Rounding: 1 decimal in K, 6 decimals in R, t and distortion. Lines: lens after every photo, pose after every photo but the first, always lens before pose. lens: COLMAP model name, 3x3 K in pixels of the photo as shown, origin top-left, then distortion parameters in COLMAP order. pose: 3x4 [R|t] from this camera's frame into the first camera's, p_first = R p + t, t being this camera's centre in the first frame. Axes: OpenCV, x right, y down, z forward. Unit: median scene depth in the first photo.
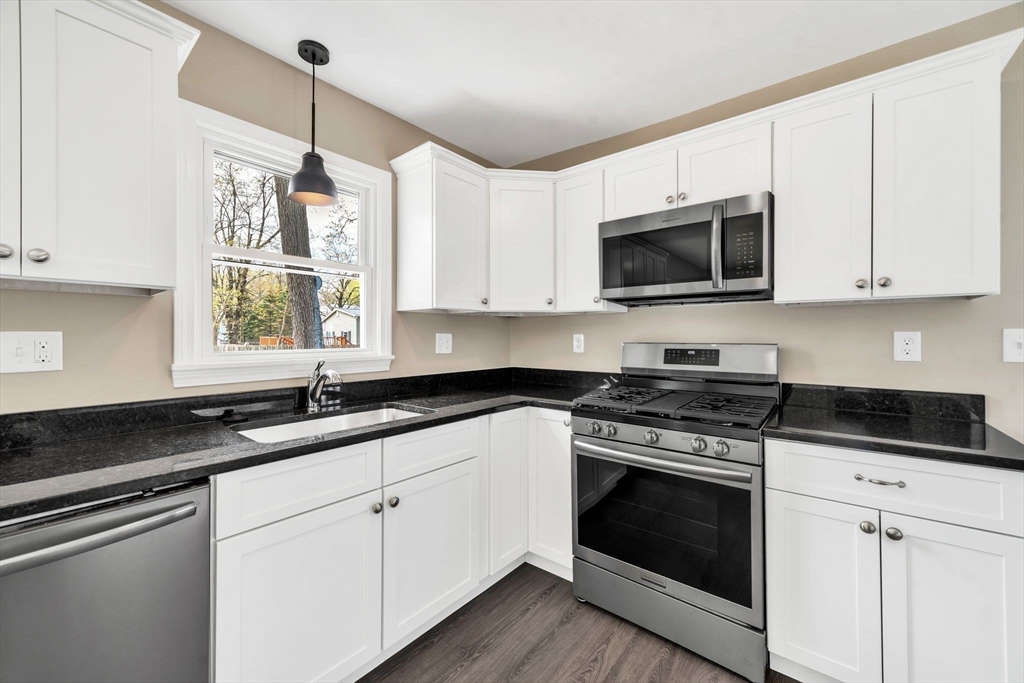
lens RADIAL K [[395.9, 0, 509.5], [0, 395.9, 334.8], [0, 0, 1]] dist [0.000643, 0.001257]
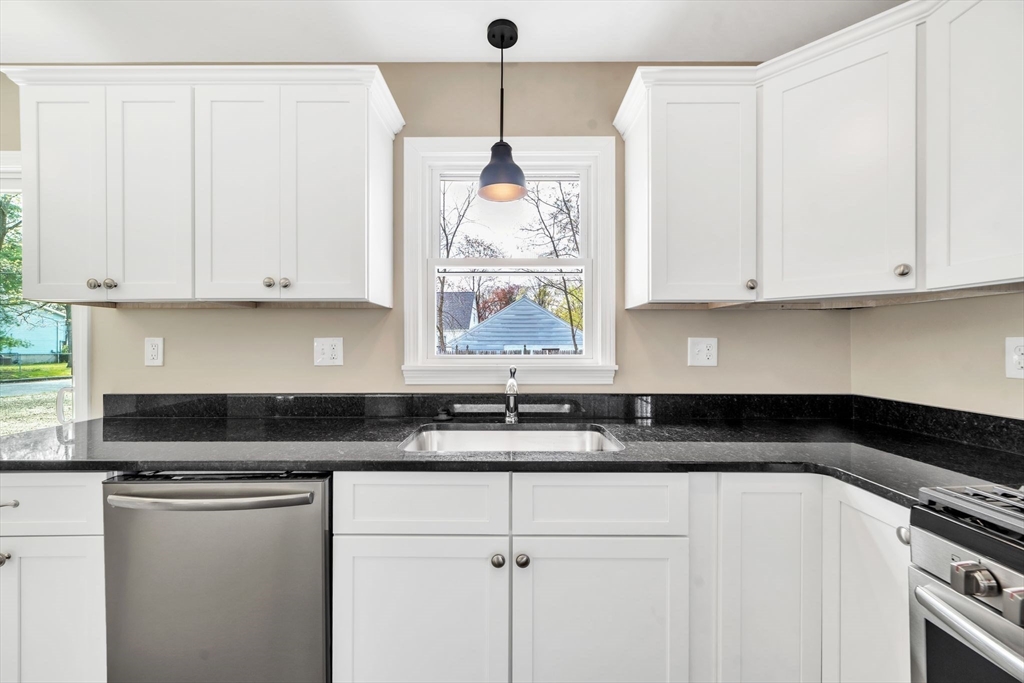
lens RADIAL K [[395.9, 0, 513.7], [0, 395.9, 342.5], [0, 0, 1]] dist [0.000643, 0.001257]
pose [[0.640684, 0.000840, -0.767804, 0.219866], [0.001729, 0.999995, 0.002536, 0.004434], [0.767803, -0.002952, 0.640680, 0.403324]]
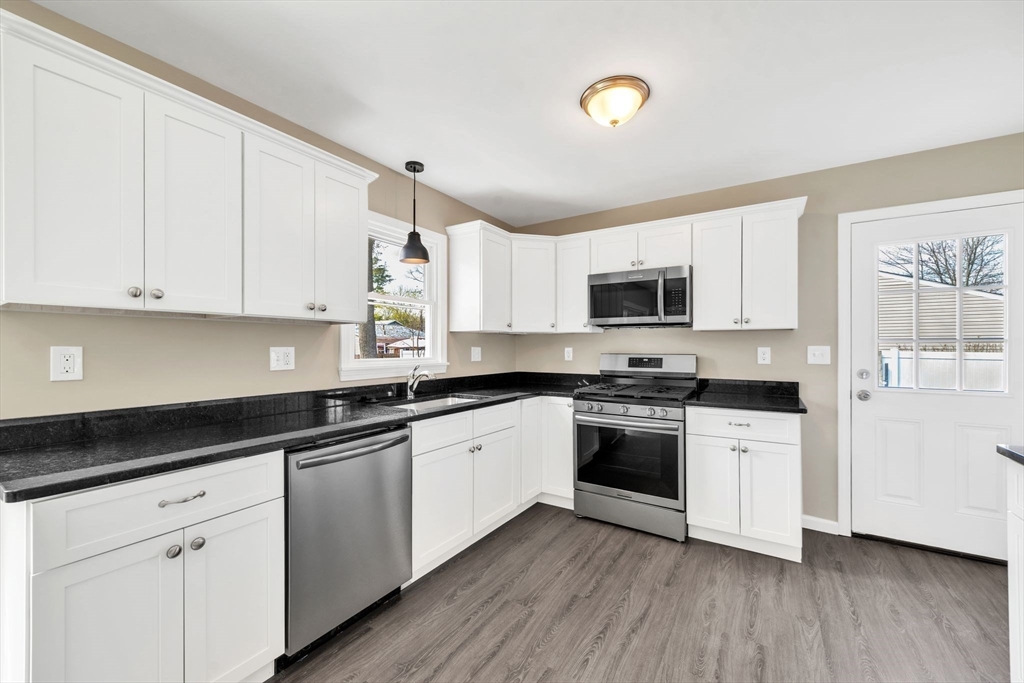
lens RADIAL K [[395.9, 0, 511.7], [0, 395.9, 347.4], [0, 0, 1]] dist [0.000643, 0.001257]
pose [[0.993220, 0.001834, 0.116233, -0.280626], [-0.002217, 0.999993, 0.003168, -0.009686], [-0.116226, -0.003405, 0.993217, -0.556189]]
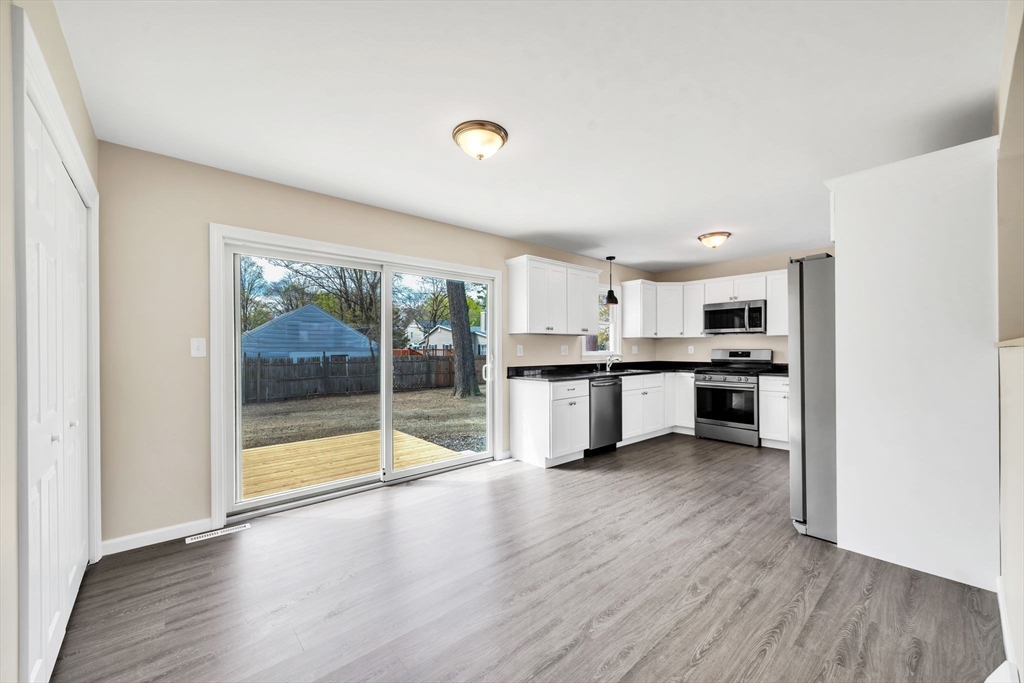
lens RADIAL K [[395.9, 0, 512.9], [0, 395.9, 350.2], [0, 0, 1]] dist [0.000643, 0.001257]
pose [[0.987583, -0.001167, -0.157094, -0.731234], [0.002064, 0.999983, 0.005542, 0.010263], [0.157084, -0.005797, 0.987568, -2.163771]]
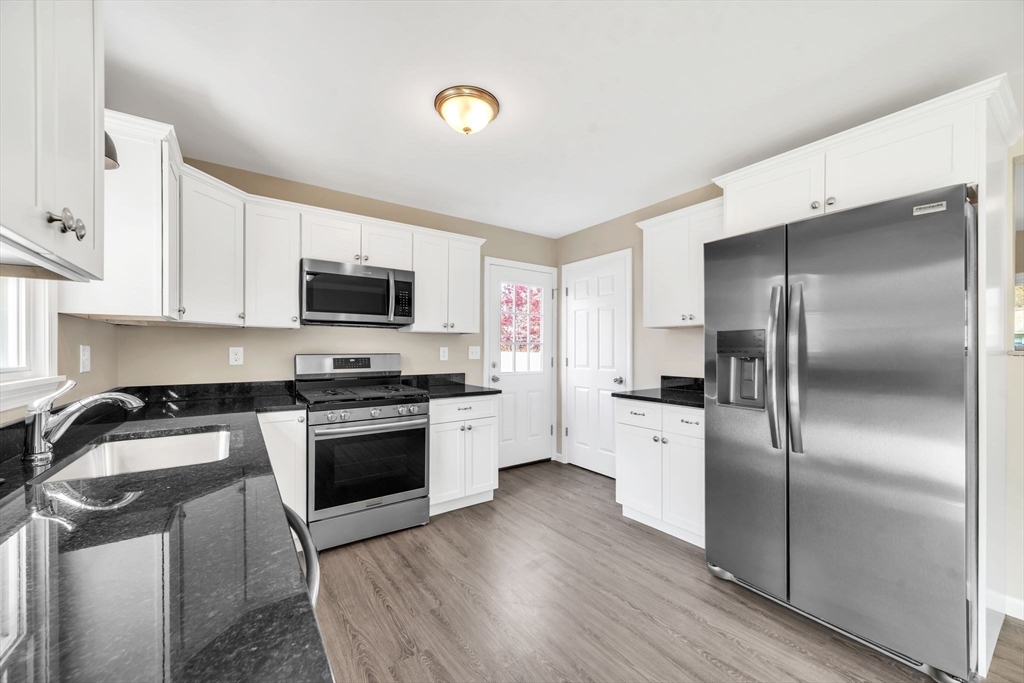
lens RADIAL K [[395.9, 0, 510.4], [0, 395.9, 346.9], [0, 0, 1]] dist [0.000643, 0.001257]
pose [[0.265007, 0.006420, 0.964225, -0.929369], [-0.003832, 0.999977, -0.005604, 0.001617], [-0.964239, -0.002210, 0.265025, 0.053891]]
